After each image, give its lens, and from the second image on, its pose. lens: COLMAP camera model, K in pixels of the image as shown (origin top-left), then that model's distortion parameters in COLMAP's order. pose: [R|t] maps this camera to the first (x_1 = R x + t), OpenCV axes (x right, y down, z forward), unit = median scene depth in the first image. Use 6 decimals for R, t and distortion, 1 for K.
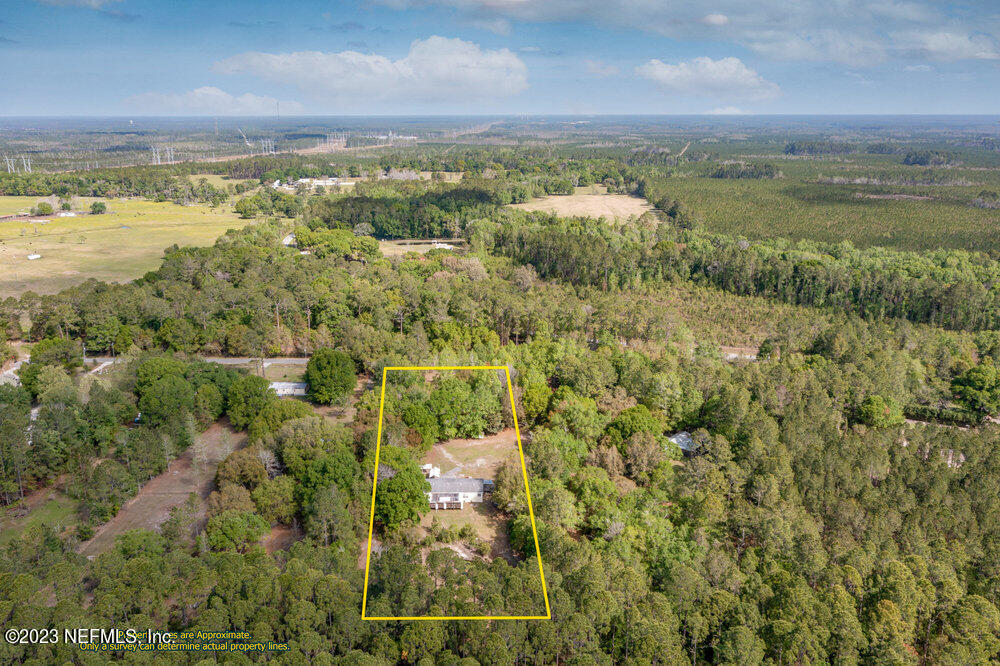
lens RADIAL K [[838.6, 0, 500.0], [0, 838.6, 333.0], [0, 0, 1]] dist [0.001481, 0.002108]
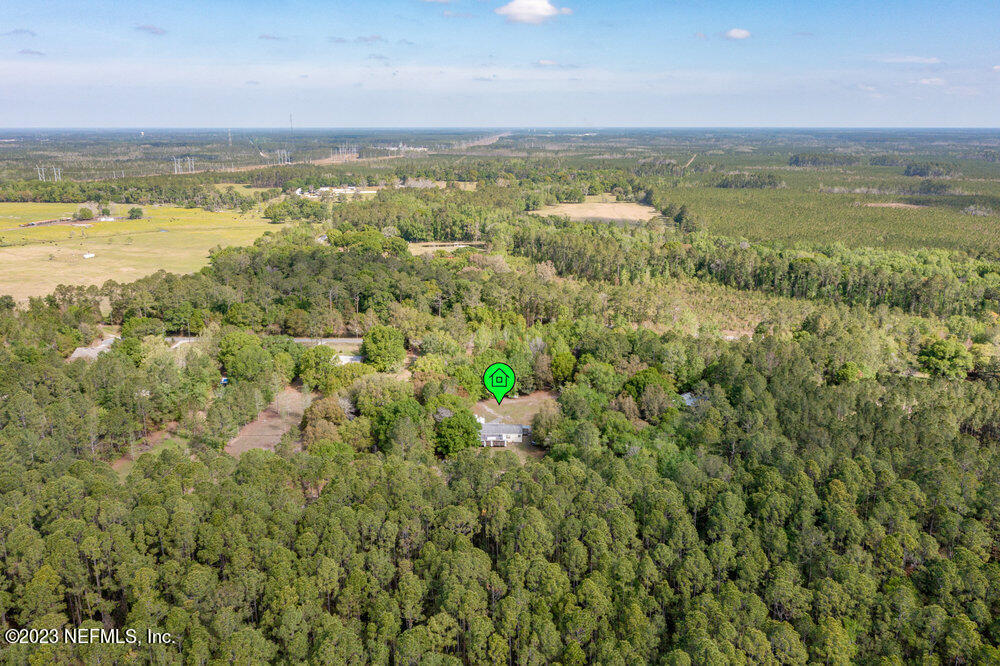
lens RADIAL K [[838.6, 0, 500.0], [0, 838.6, 333.0], [0, 0, 1]] dist [0.001481, 0.002108]
pose [[0.999968, 0.003545, -0.007168, -0.022318], [-0.003643, 0.999899, -0.013705, 0.030413], [0.007119, 0.013730, 0.999880, -0.108534]]
